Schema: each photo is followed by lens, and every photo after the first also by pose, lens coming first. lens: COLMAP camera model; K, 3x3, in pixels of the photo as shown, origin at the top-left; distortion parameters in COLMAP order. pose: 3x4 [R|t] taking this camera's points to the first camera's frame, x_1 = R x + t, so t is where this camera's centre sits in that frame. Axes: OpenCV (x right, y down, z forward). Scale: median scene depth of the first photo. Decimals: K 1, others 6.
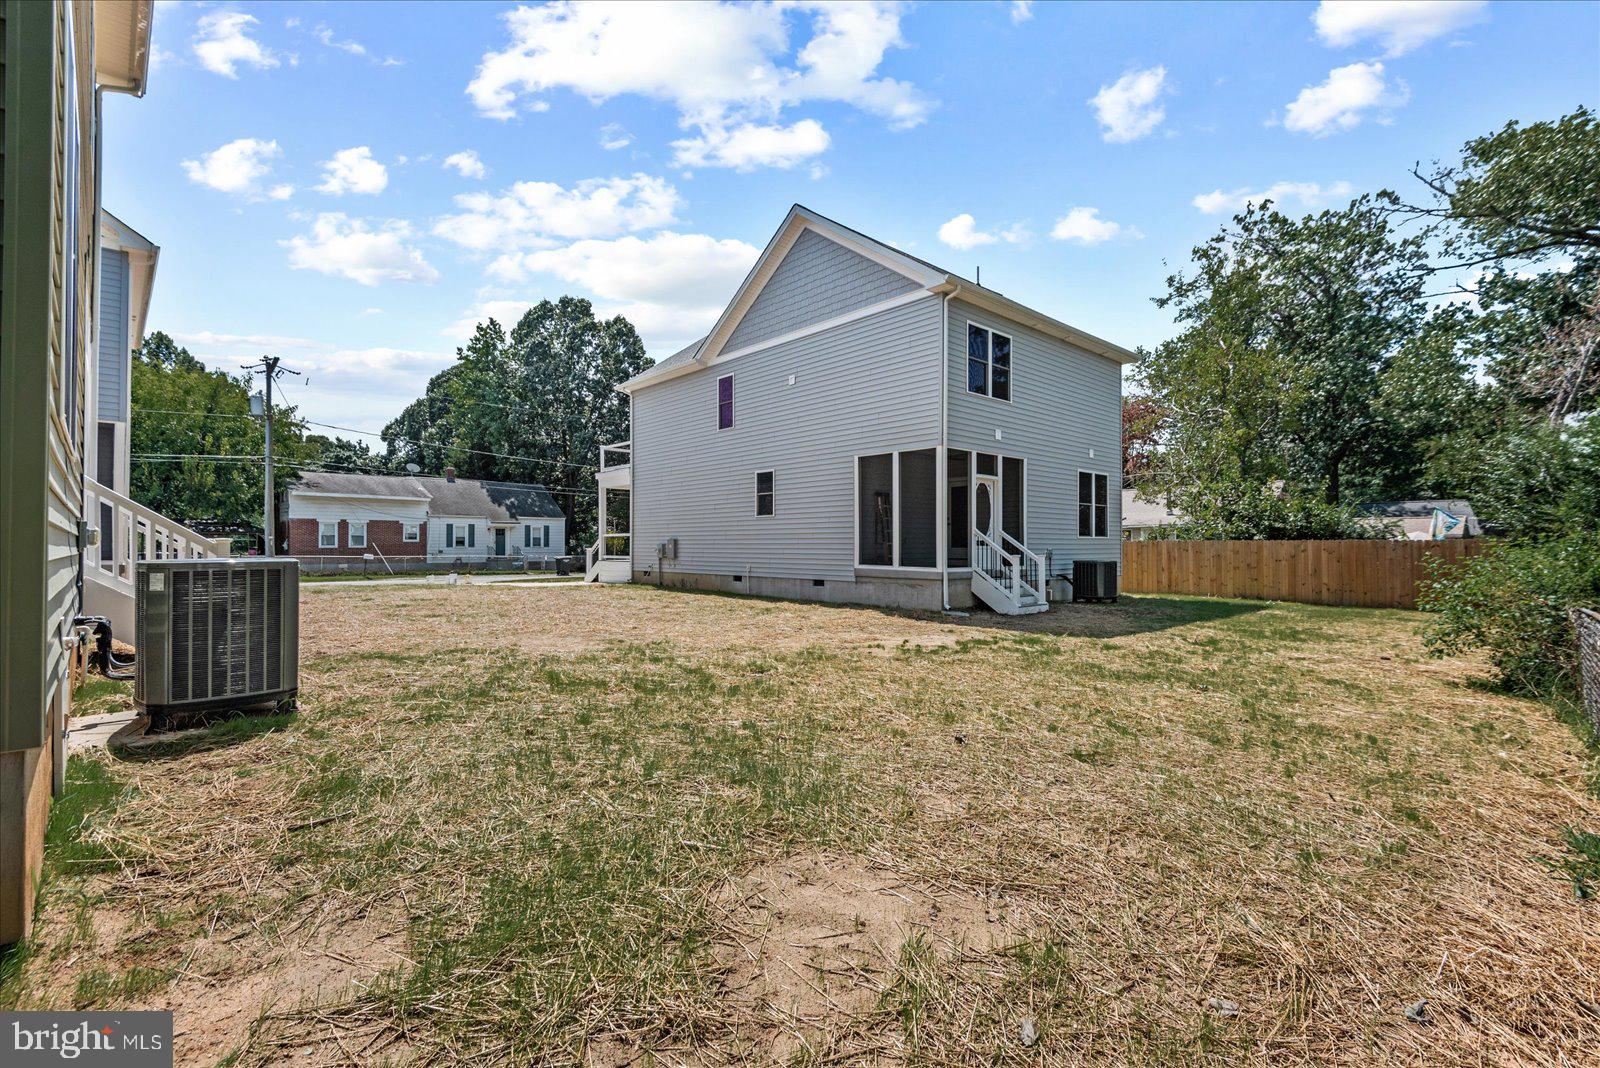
lens RADIAL K [[721.9, 0, 795.4], [0, 721.9, 527.2], [0, 0, 1]] dist [0.001472, -0.000023]
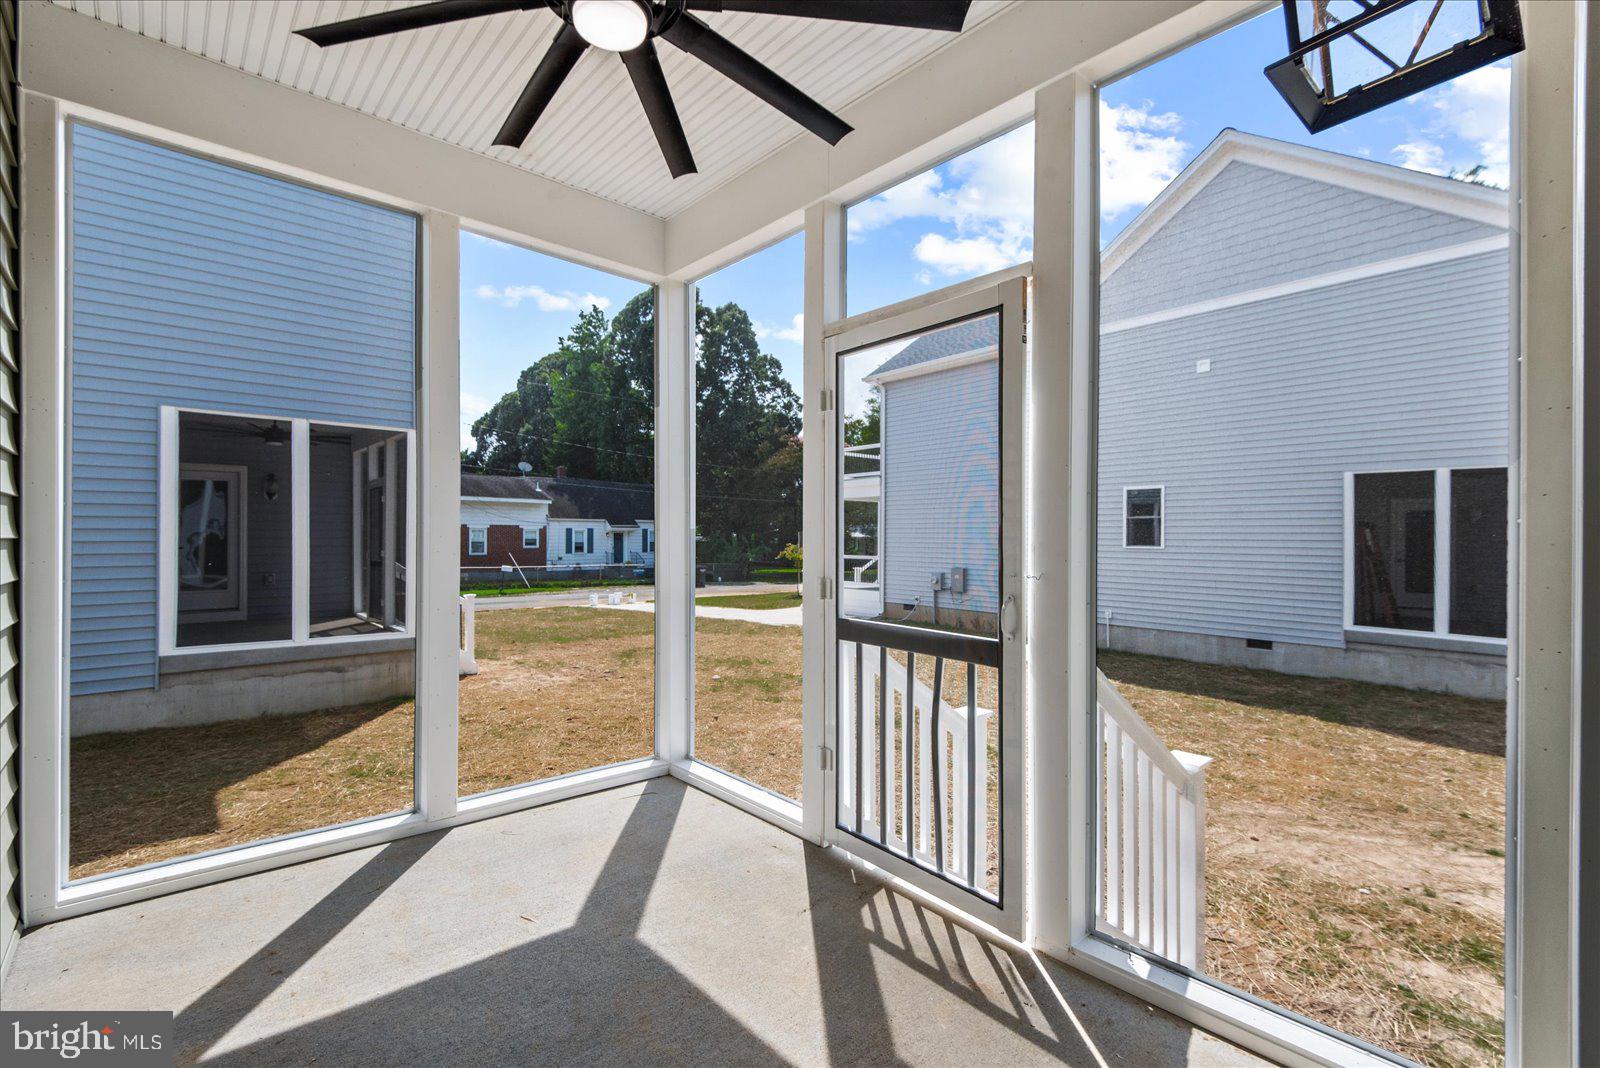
lens RADIAL K [[721.9, 0, 804.4], [0, 721.9, 526.4], [0, 0, 1]] dist [0.001472, -0.000023]
pose [[0.999390, 0.005694, -0.034449, -0.148847], [-0.005395, 0.999947, 0.008746, -0.016879], [0.034497, -0.008555, 0.999368, 0.093011]]
